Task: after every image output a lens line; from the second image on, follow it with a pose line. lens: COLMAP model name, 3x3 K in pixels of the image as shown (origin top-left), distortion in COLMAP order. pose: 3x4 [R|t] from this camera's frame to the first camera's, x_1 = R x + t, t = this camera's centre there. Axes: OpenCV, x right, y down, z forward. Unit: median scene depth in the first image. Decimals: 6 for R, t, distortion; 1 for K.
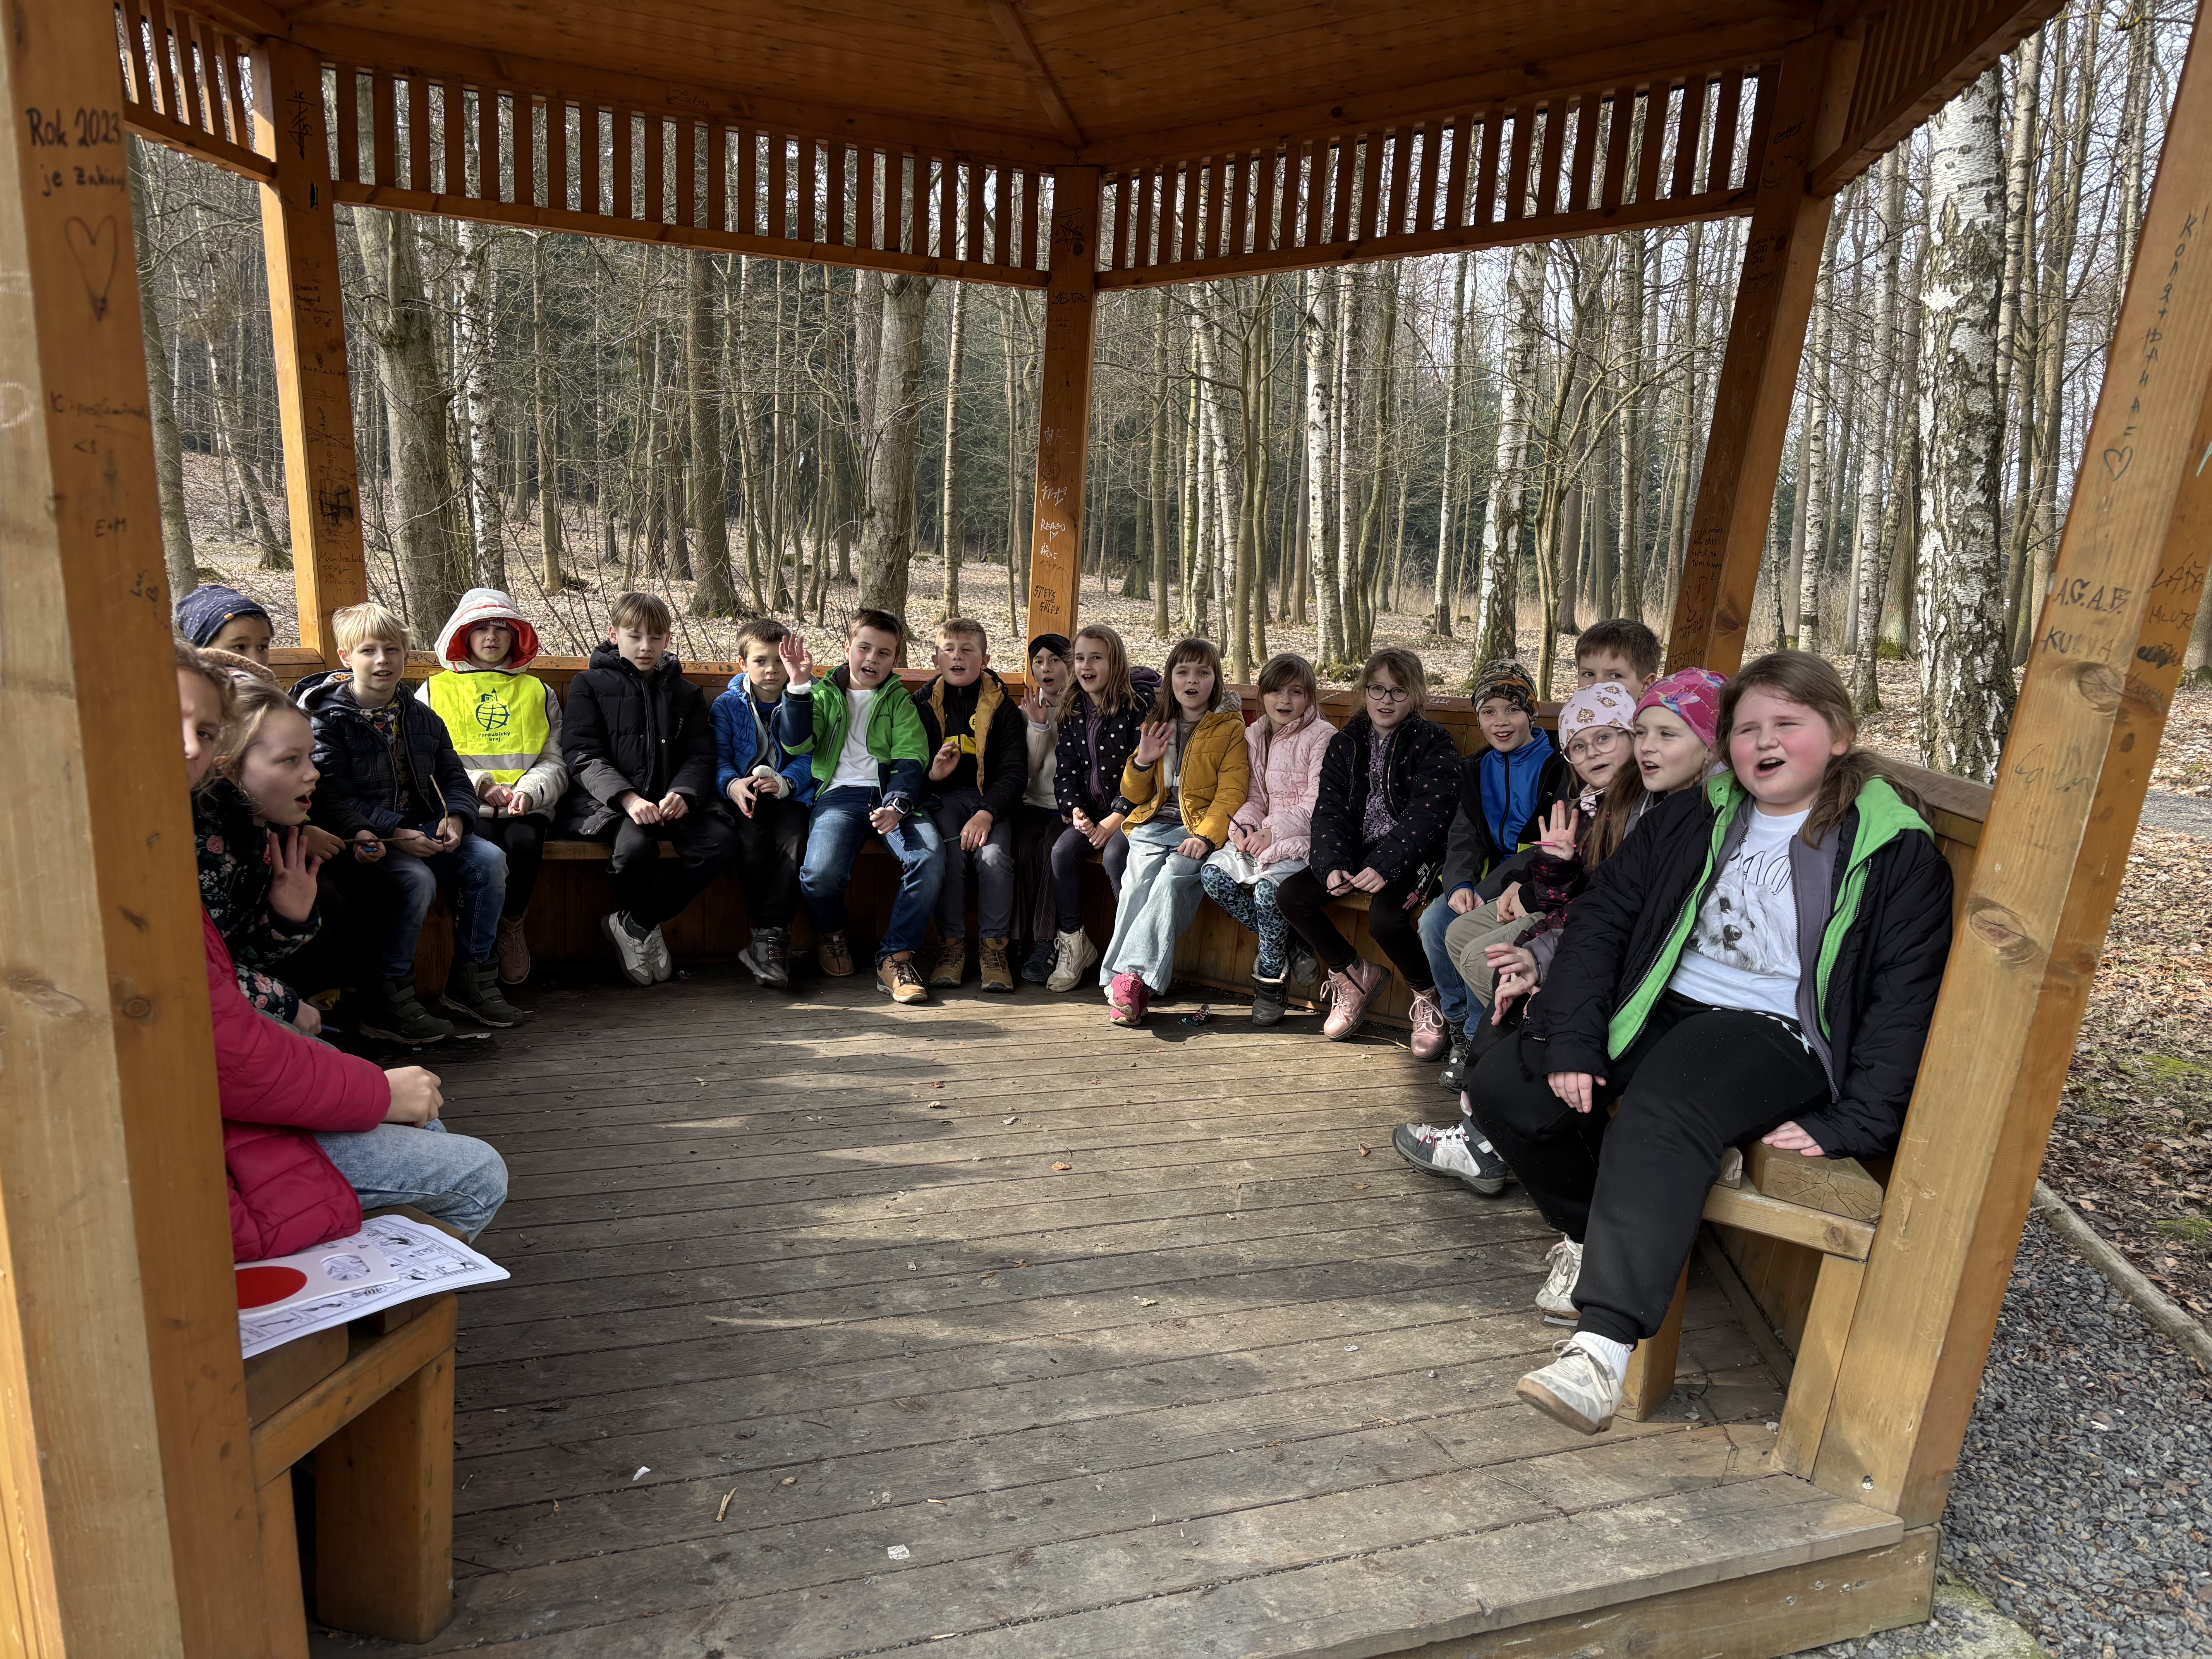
lens RADIAL K [[1653.5, 0, 1112.6], [0, 1653.5, 838.5], [0, 0, 1]] dist [0.033109, -0.007912]
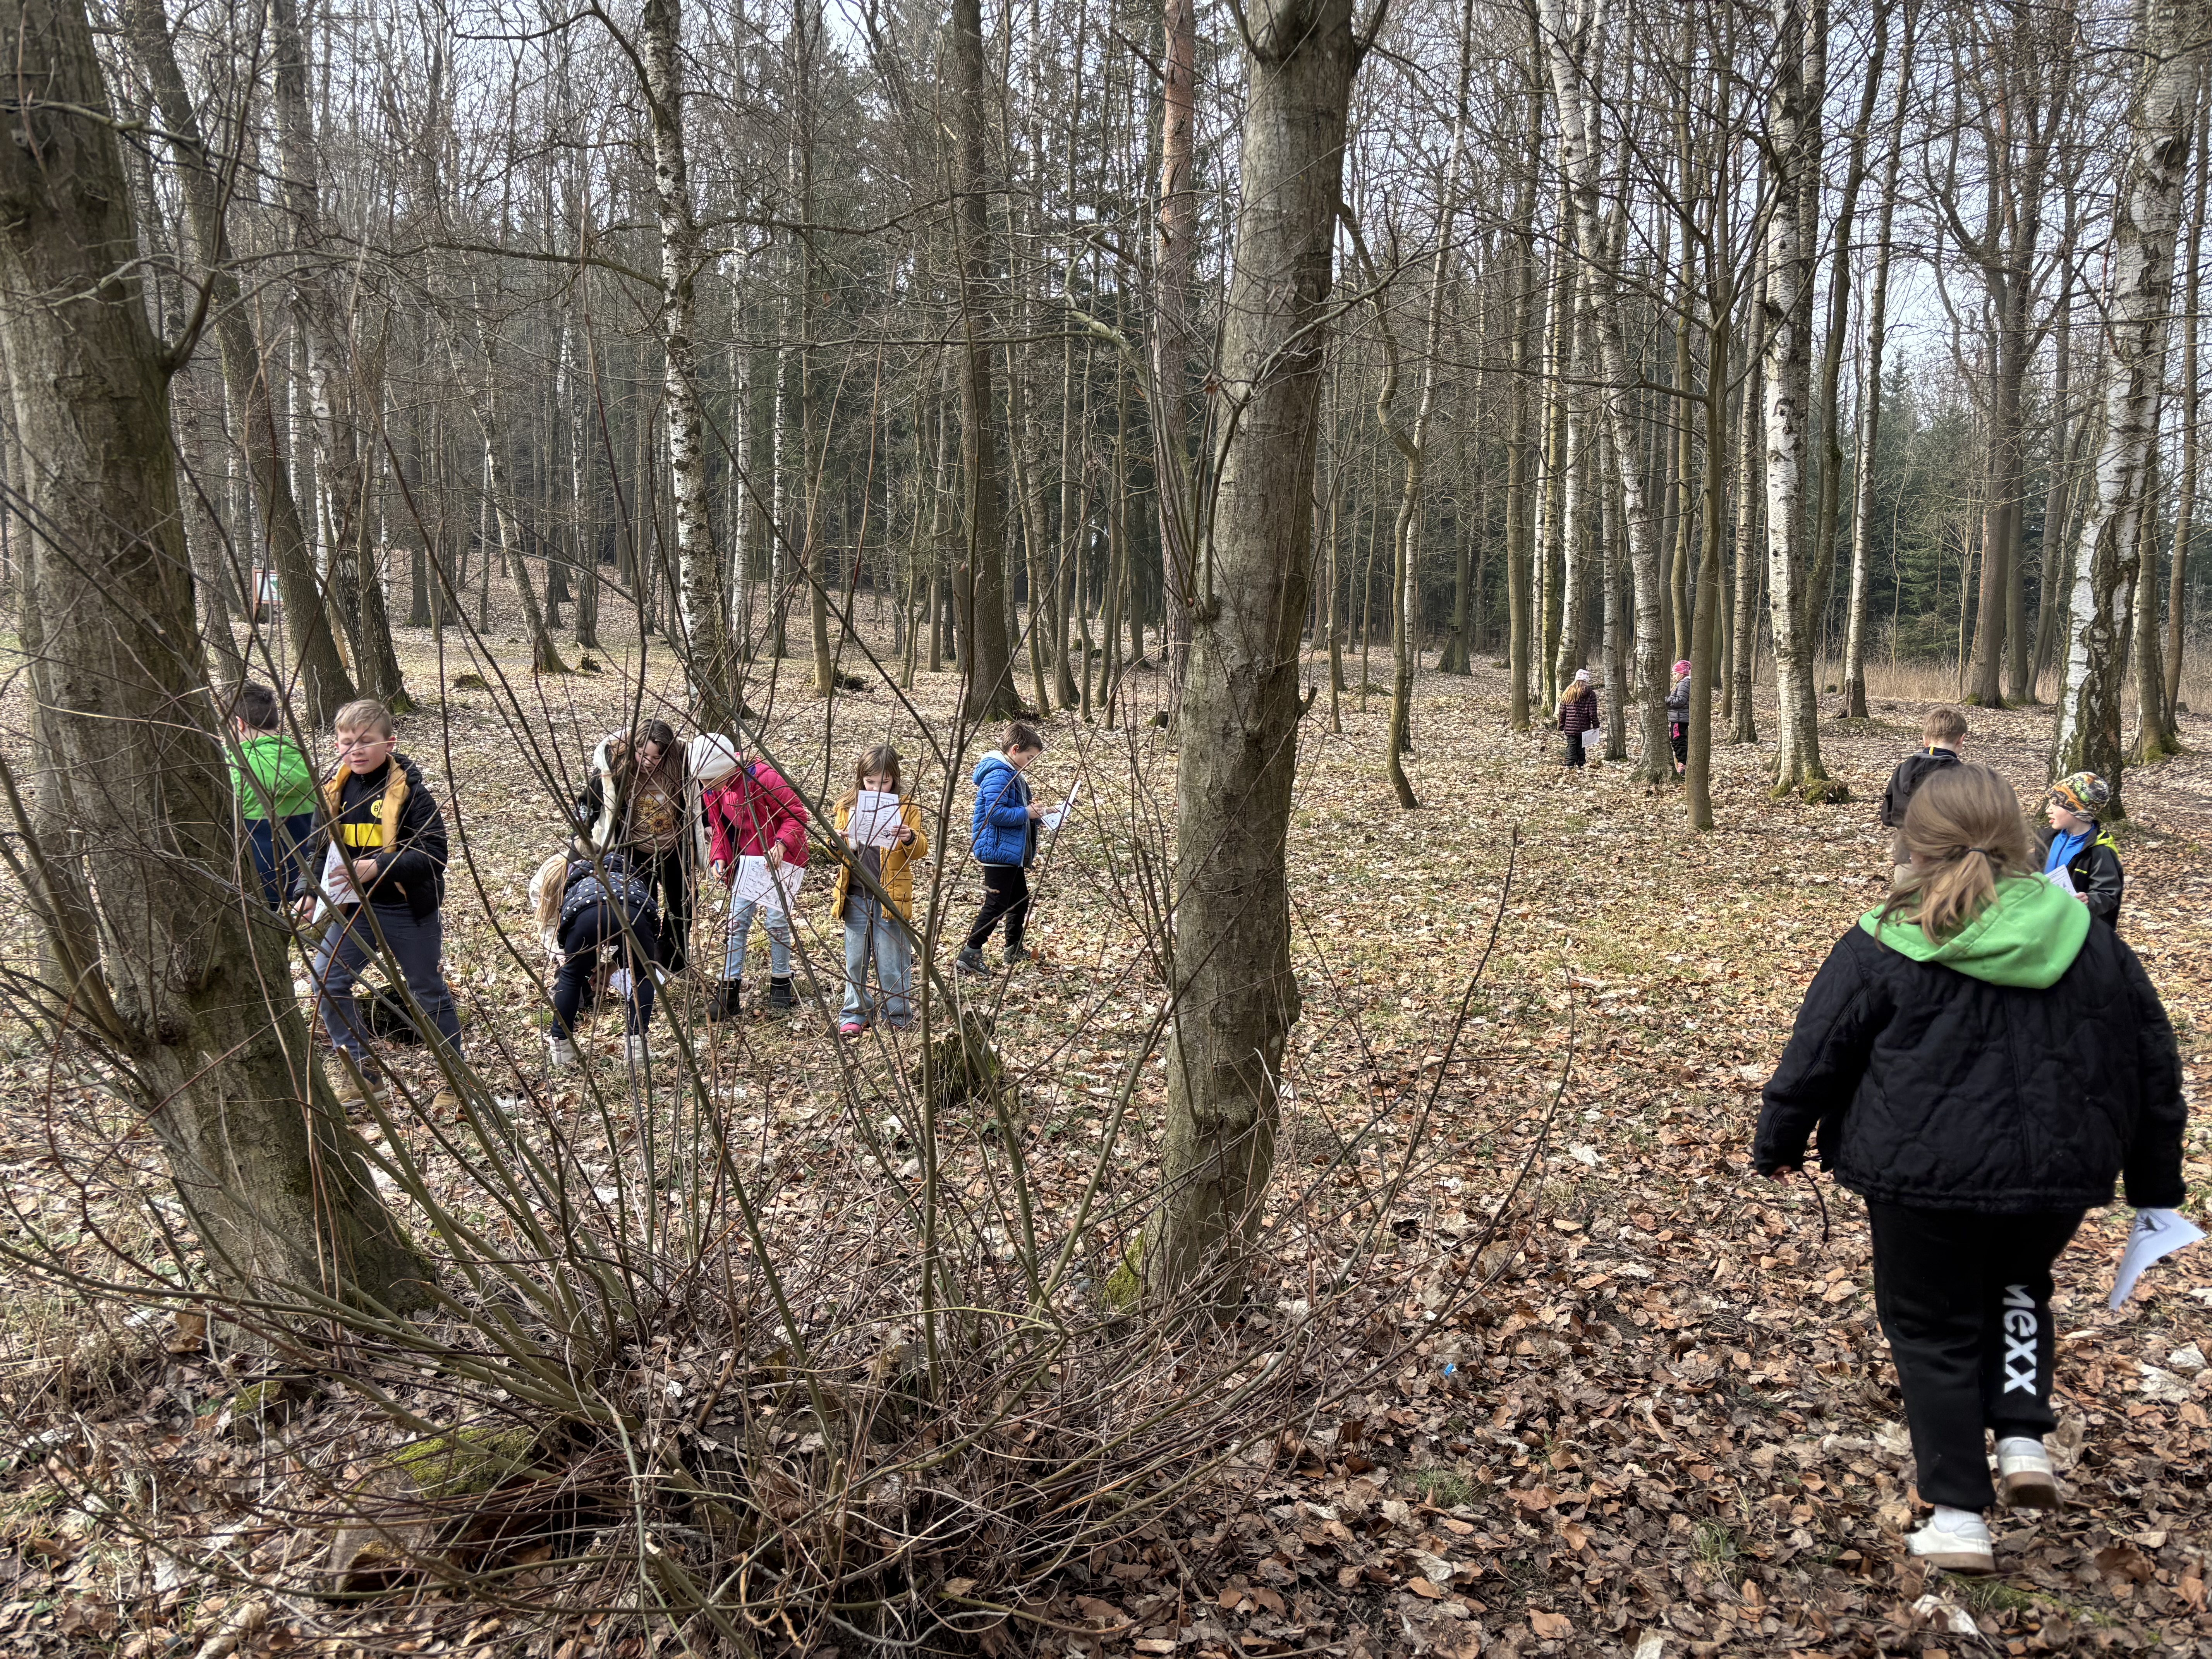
lens RADIAL K [[1653.5, 0, 1102.2], [0, 1653.5, 823.3], [0, 0, 1]] dist [0.033109, -0.007912]
pose [[0.983589, -0.005817, -0.180332, -0.038659], [-0.003574, 0.998656, -0.051707, -0.048385], [0.180391, 0.051503, 0.982246, 0.234459]]
